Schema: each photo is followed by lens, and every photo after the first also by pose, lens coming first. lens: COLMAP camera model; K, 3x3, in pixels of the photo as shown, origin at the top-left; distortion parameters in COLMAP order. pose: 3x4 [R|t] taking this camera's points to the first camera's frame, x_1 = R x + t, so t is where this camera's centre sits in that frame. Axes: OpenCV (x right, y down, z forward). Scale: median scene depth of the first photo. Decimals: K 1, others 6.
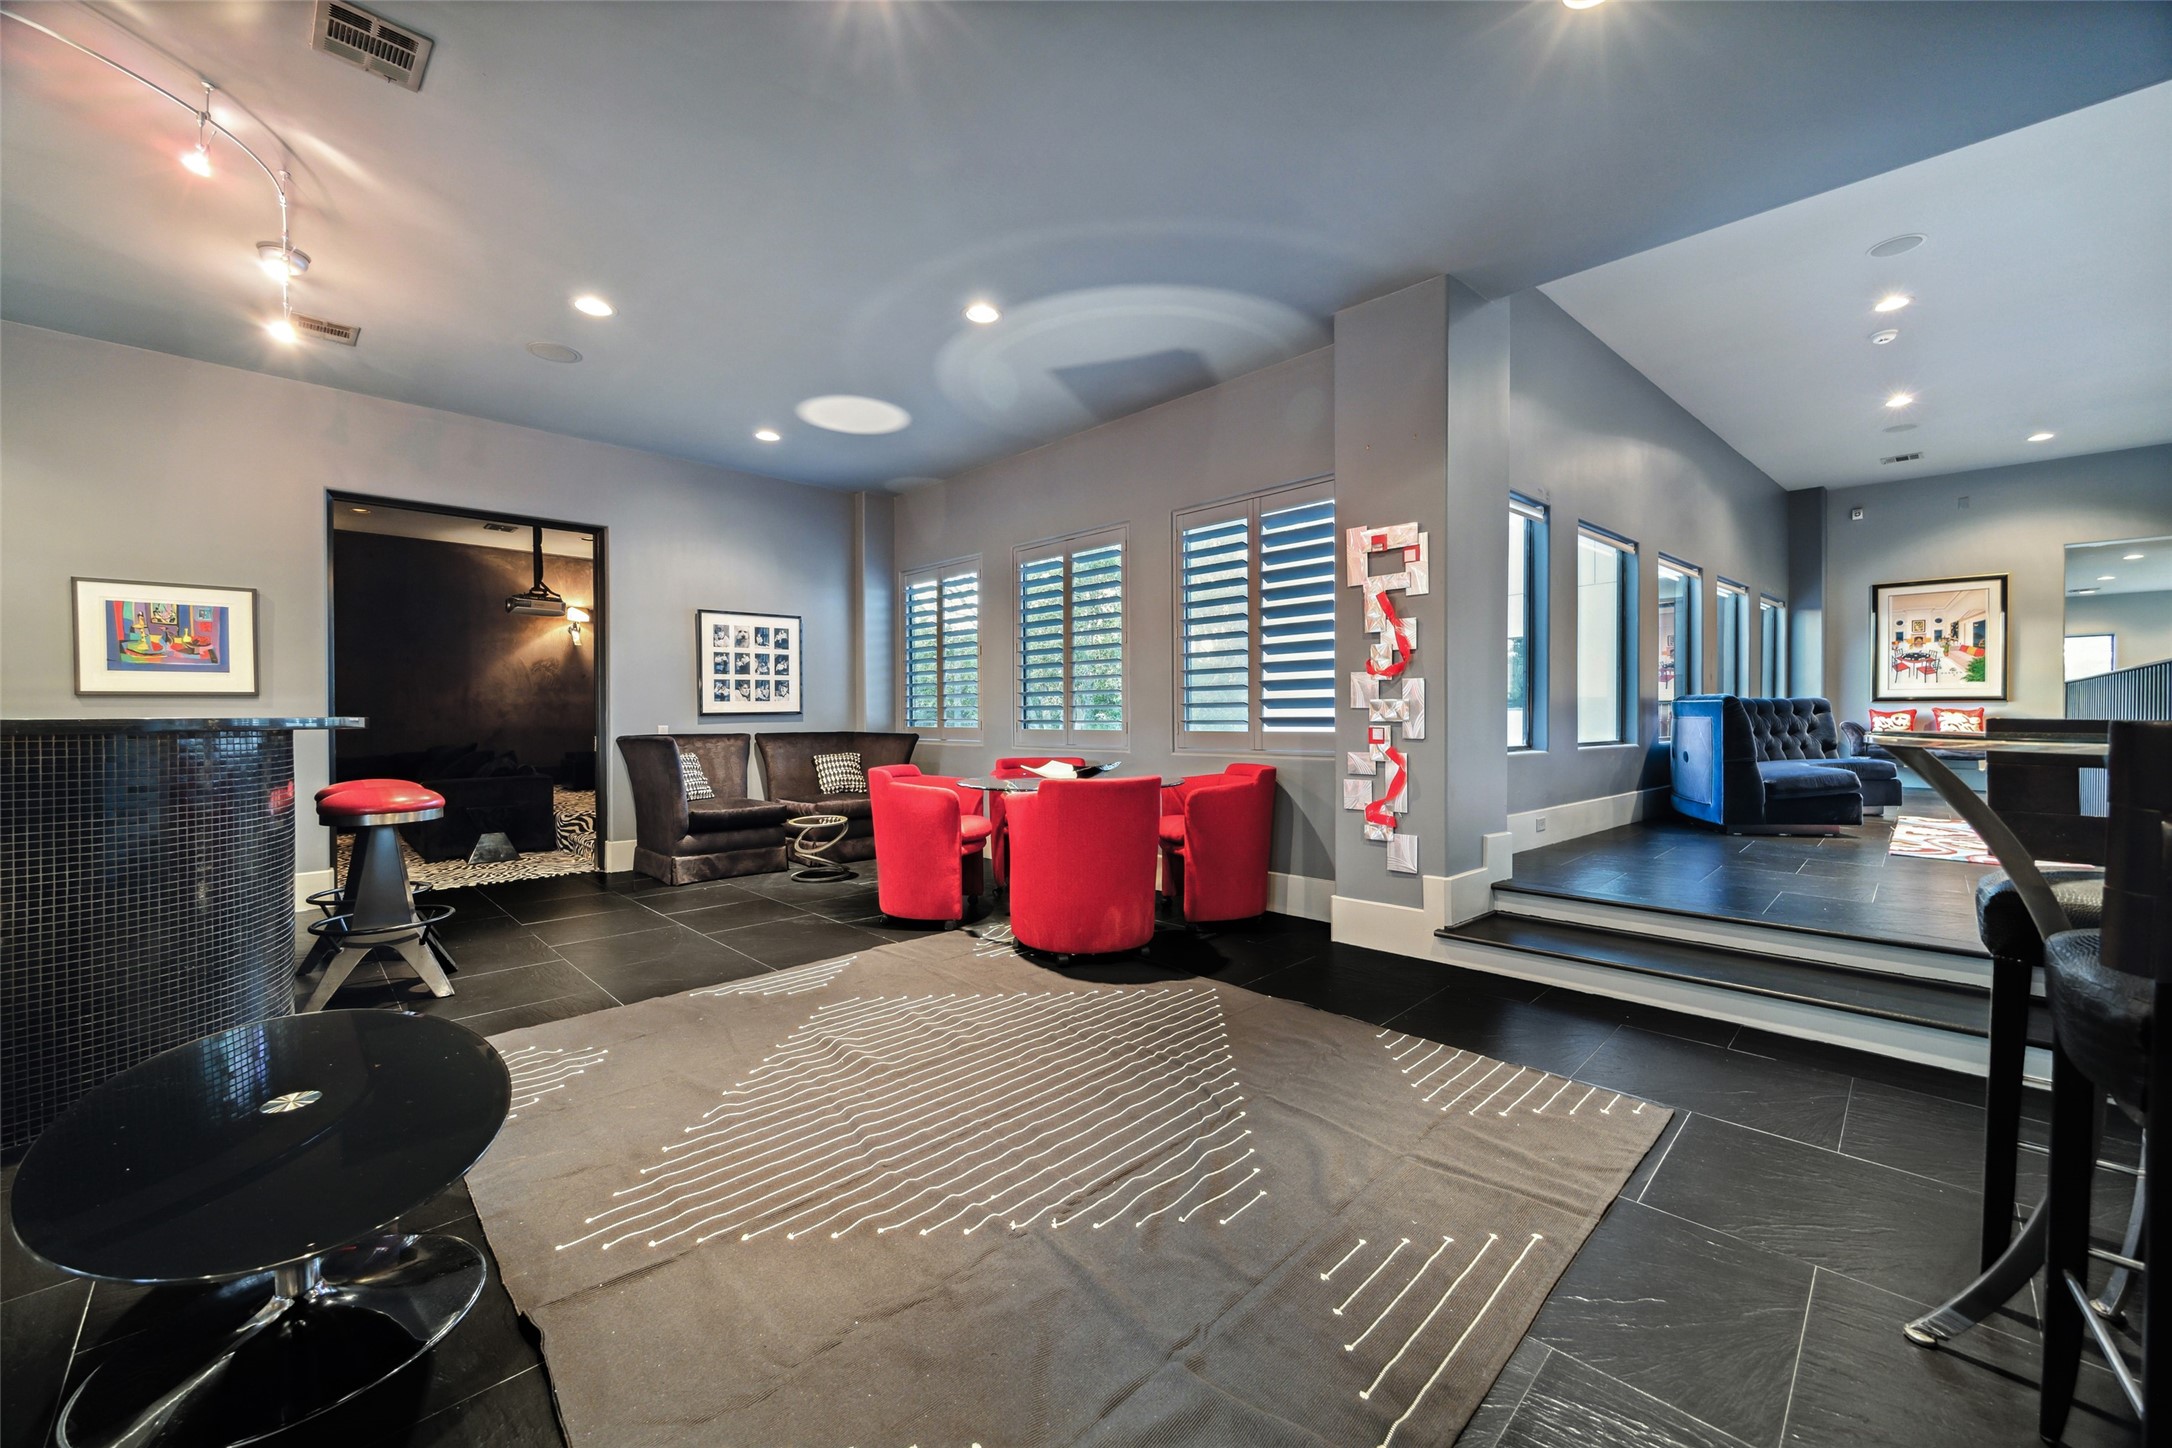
lens RADIAL K [[840.9, 0, 1083.8], [0, 840.9, 720.3], [0, 0, 1]] dist [-0.006124, -0.000179]
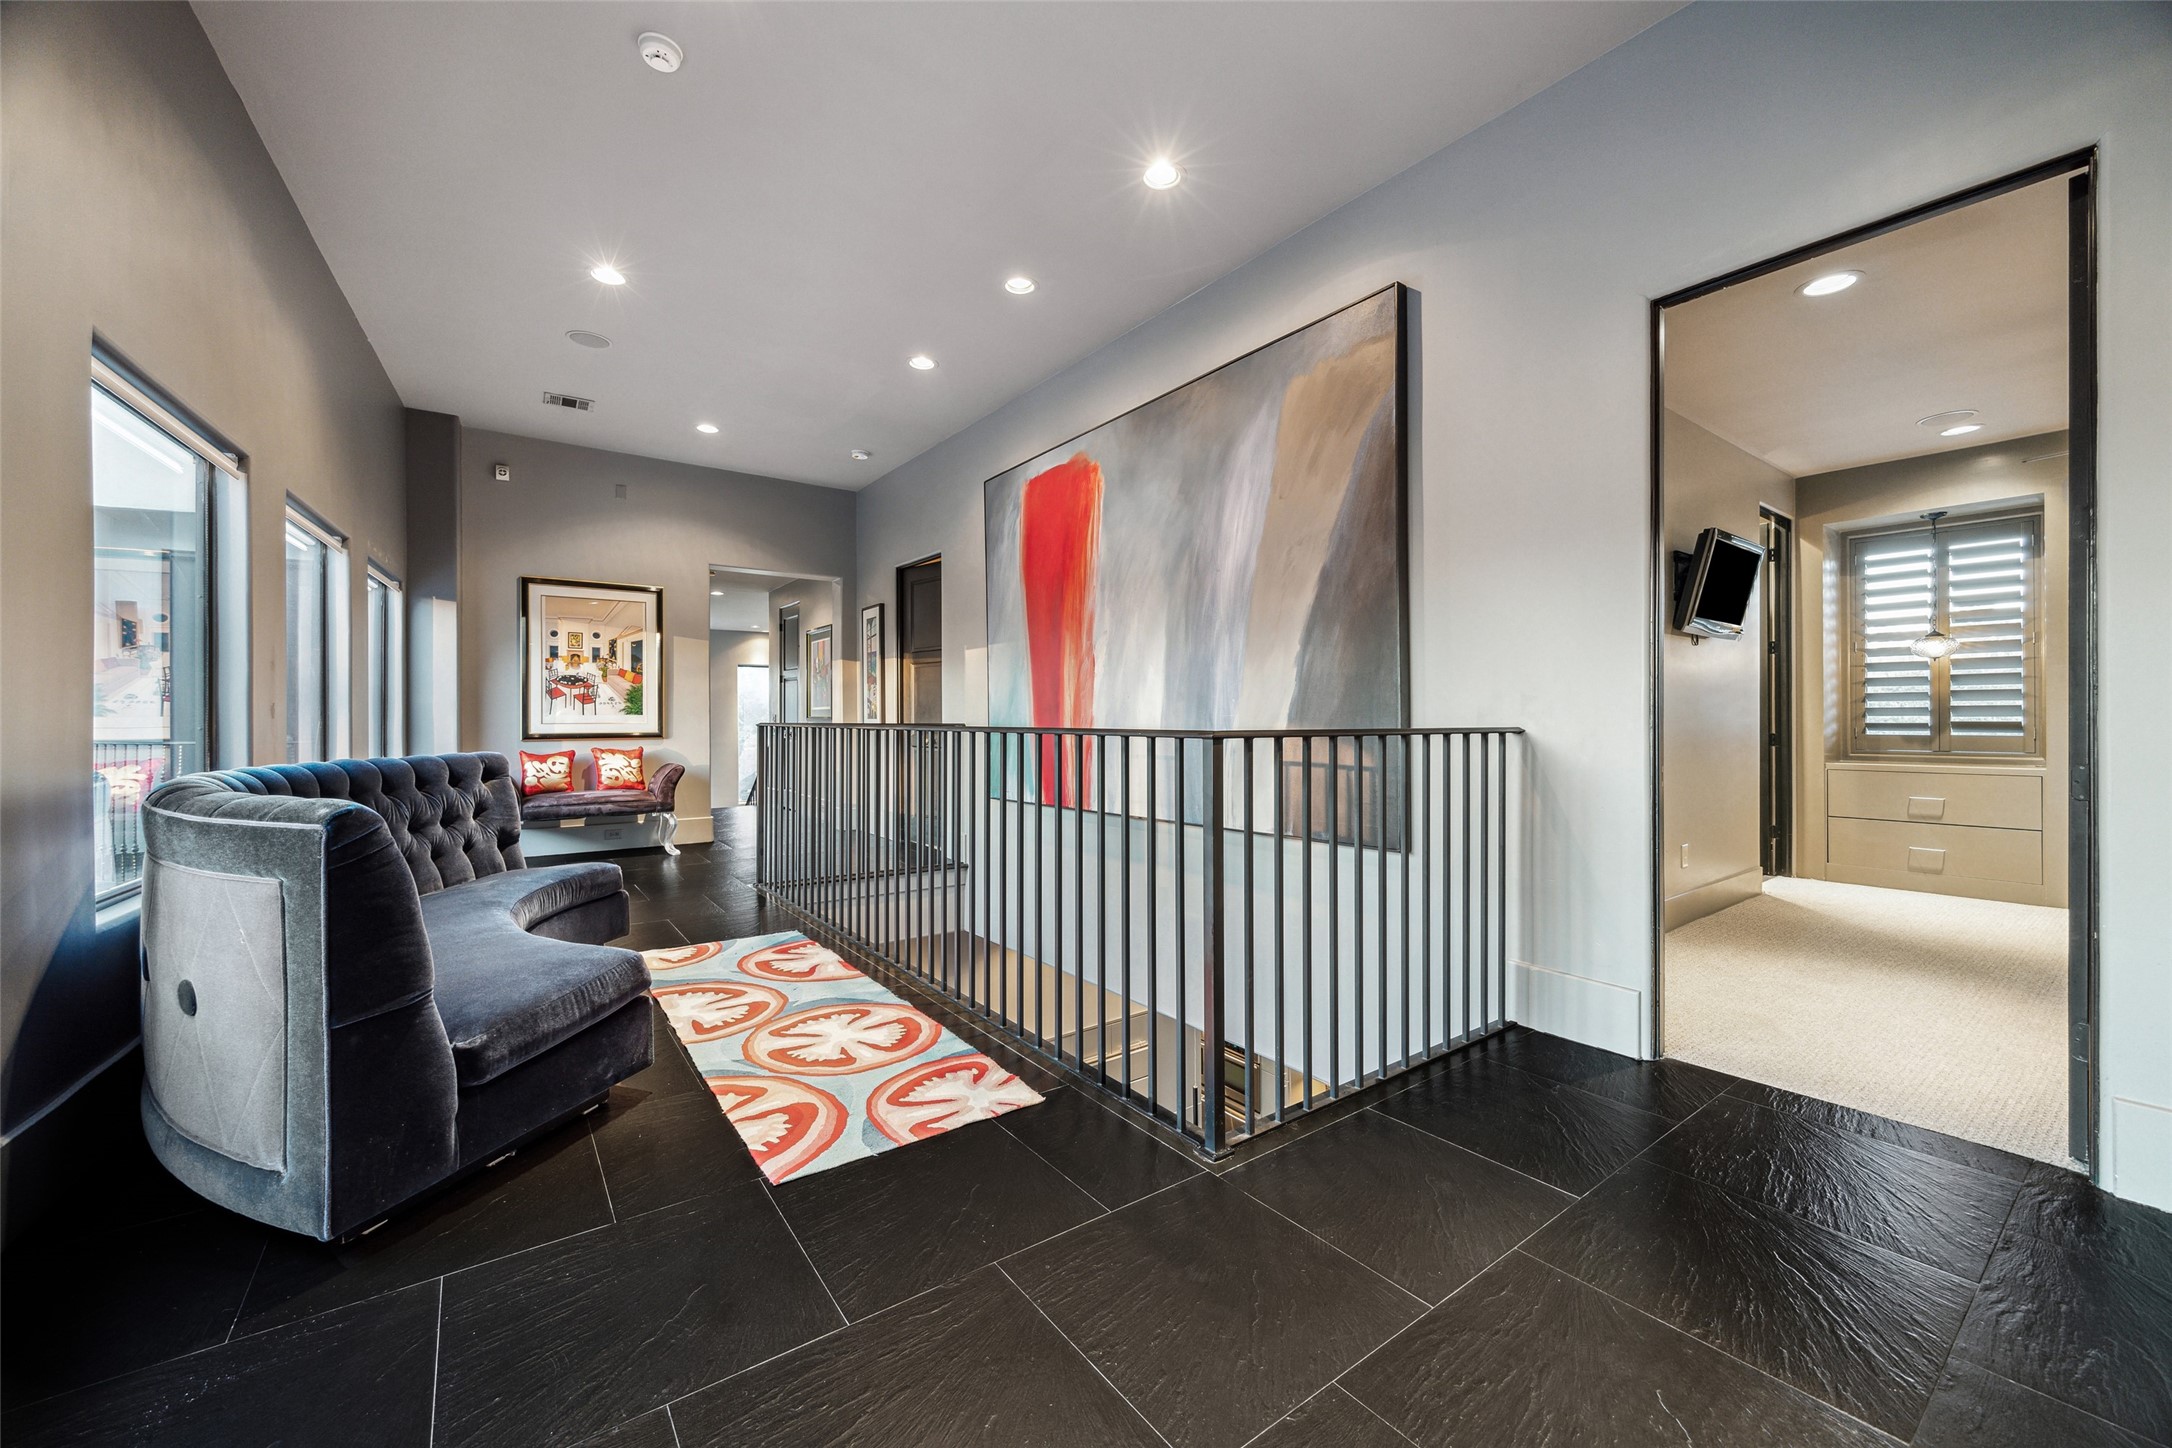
lens RADIAL K [[840.9, 0, 1081.0], [0, 840.9, 715.6], [0, 0, 1]] dist [-0.006124, -0.000179]
pose [[0.156143, 0.001024, 0.987734, 0.323215], [0.010307, 0.999943, -0.002666, -0.038027], [-0.987681, 0.010597, 0.156123, 0.434345]]
